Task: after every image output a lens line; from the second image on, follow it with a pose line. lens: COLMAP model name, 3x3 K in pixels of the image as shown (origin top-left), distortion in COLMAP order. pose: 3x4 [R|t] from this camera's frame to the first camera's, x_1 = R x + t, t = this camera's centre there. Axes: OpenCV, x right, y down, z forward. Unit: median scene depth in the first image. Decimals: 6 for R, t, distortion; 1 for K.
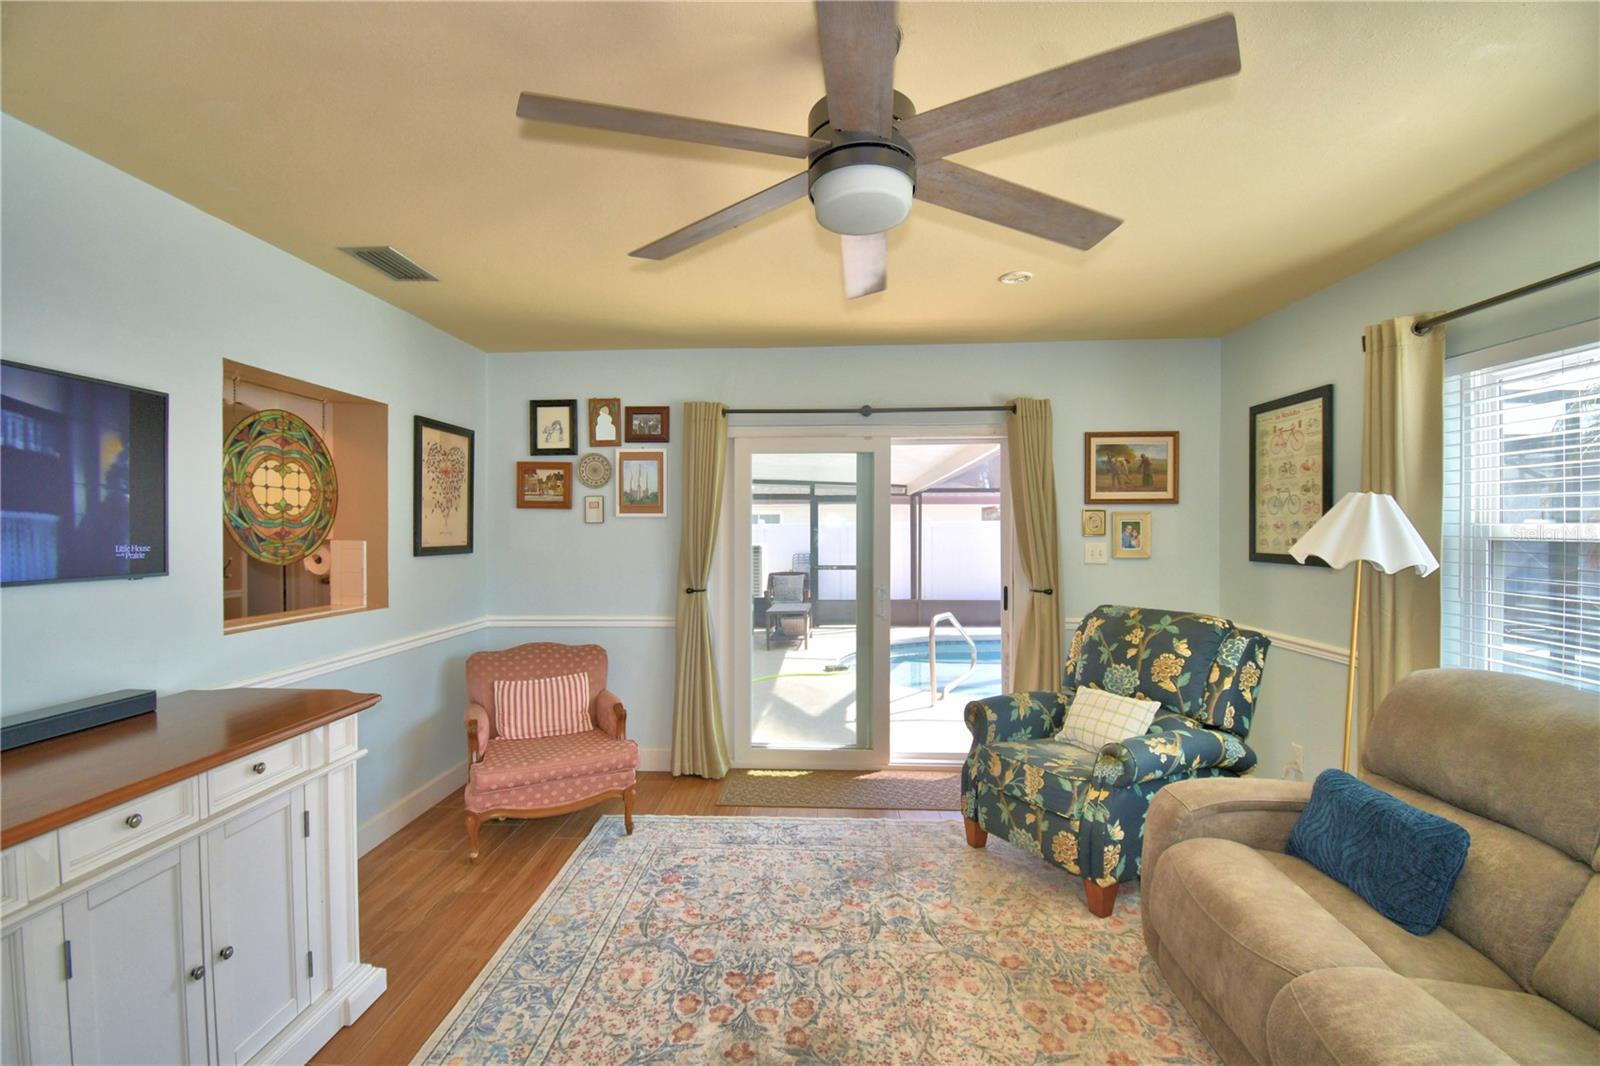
lens RADIAL K [[703.2, 0, 800.0], [0, 703.2, 533.0], [0, 0, 1]] dist [0.013740, -0.021326]
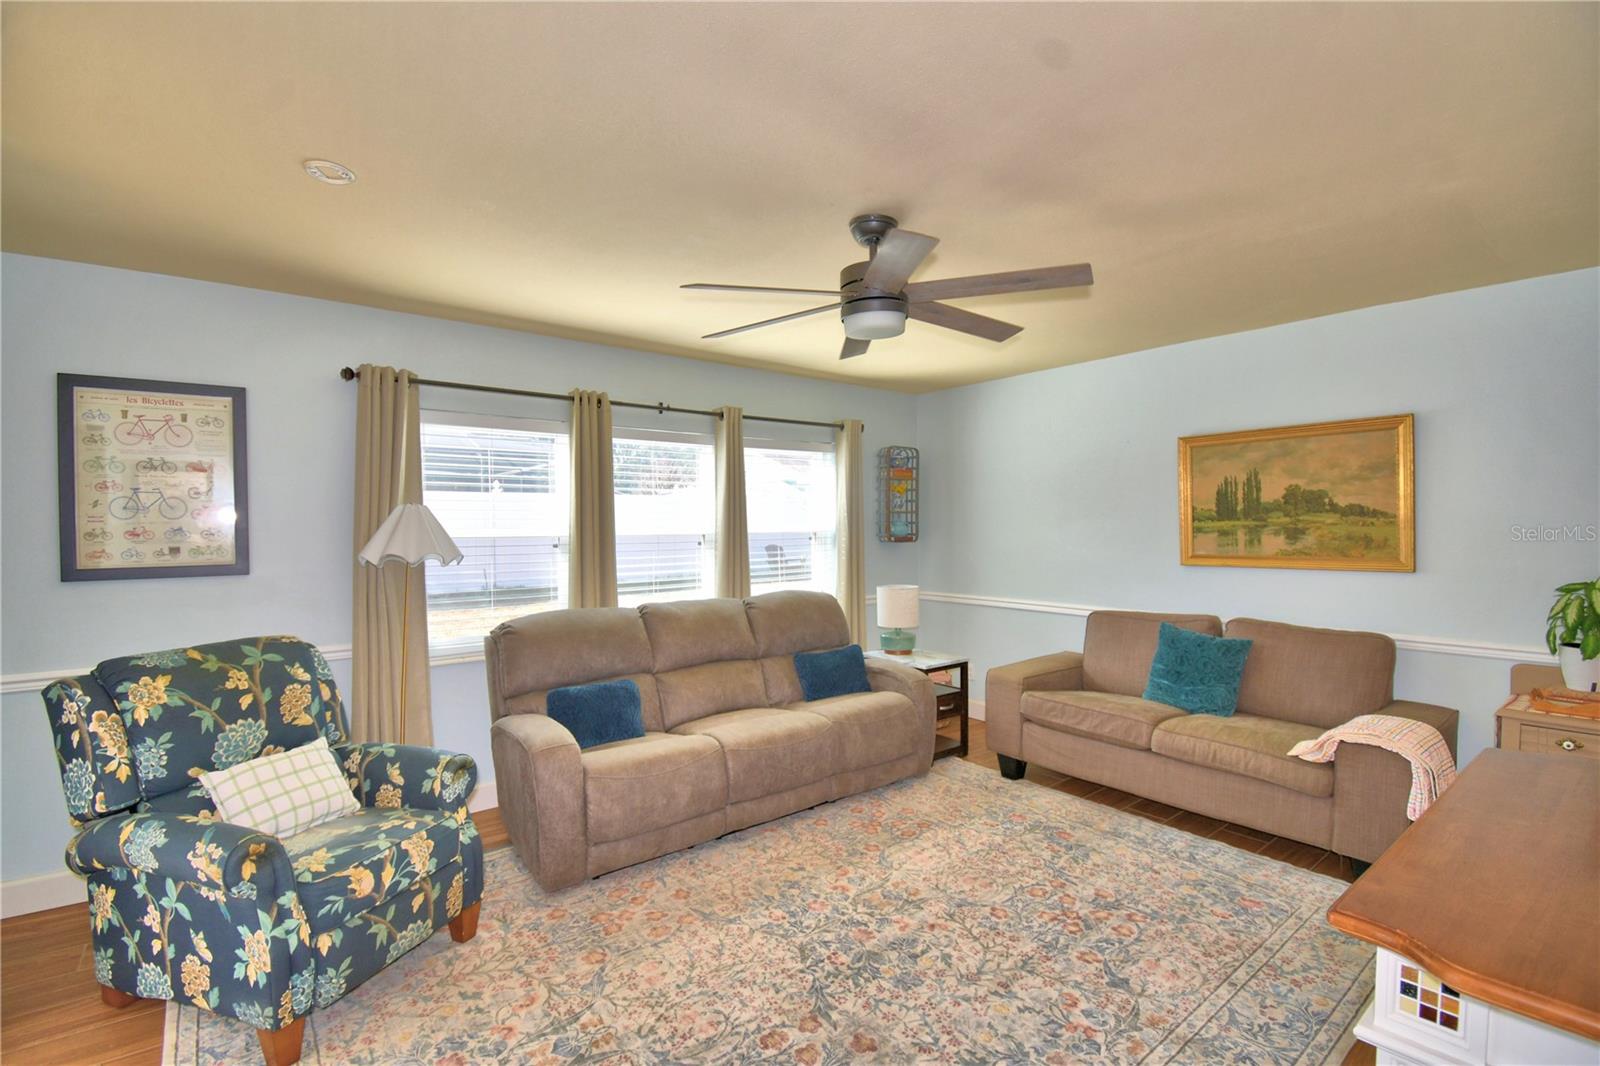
lens RADIAL K [[703.2, 0, 800.0], [0, 703.2, 533.0], [0, 0, 1]] dist [0.013740, -0.021326]
pose [[-0.656354, 0.001566, 0.754452, -0.484975], [0.018233, 0.999739, 0.013788, -0.008597], [-0.754233, 0.022805, -0.656211, 1.050262]]
